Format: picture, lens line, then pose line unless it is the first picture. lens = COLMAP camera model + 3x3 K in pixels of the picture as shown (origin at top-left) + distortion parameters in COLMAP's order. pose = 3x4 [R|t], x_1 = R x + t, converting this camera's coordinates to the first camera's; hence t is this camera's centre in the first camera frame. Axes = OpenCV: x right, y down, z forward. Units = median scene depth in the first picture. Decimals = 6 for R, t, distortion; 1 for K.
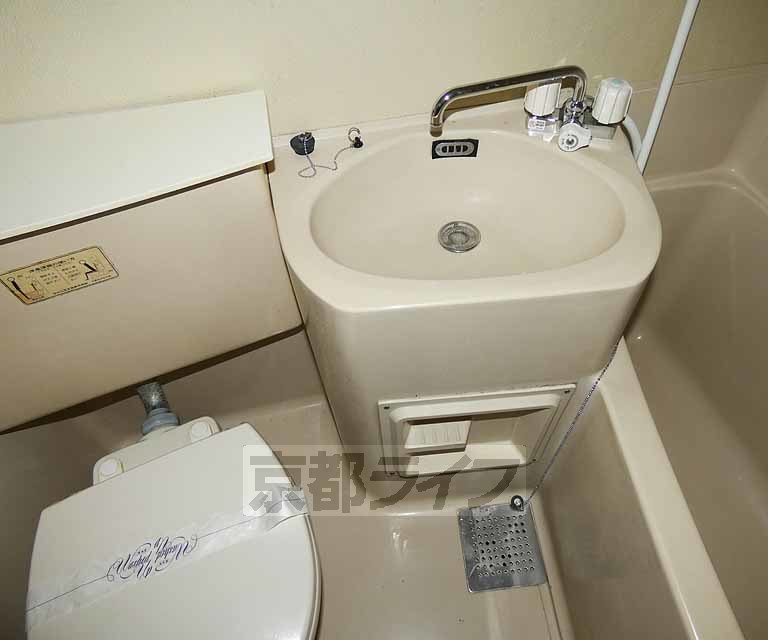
lens RADIAL K [[525.3, 0, 384.0], [0, 525.3, 320.0], [0, 0, 1]] dist [0.003319, 0.004915]
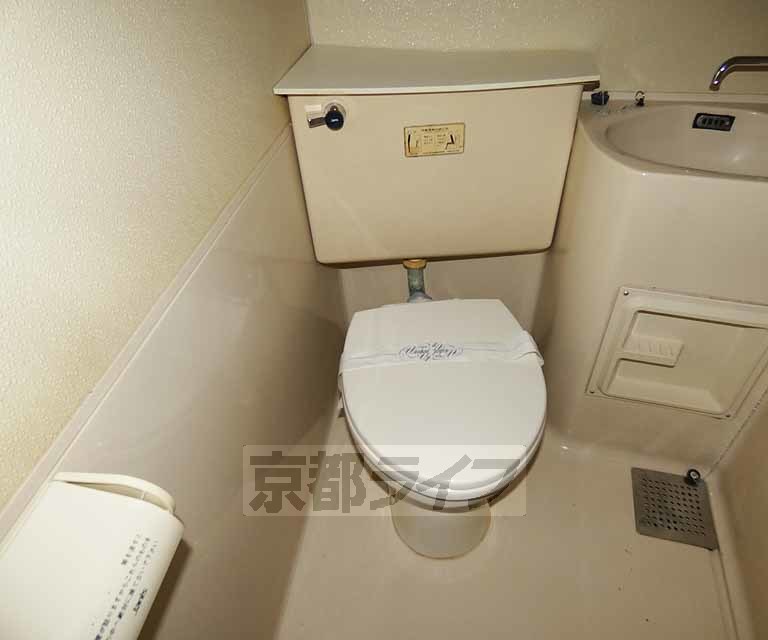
lens RADIAL K [[525.3, 0, 384.0], [0, 525.3, 320.0], [0, 0, 1]] dist [0.003319, 0.004915]
pose [[0.947772, 0.210316, -0.239781, -0.224543], [-0.253249, 0.953244, -0.164899, 0.570648], [0.193889, 0.217011, 0.956720, -0.306045]]
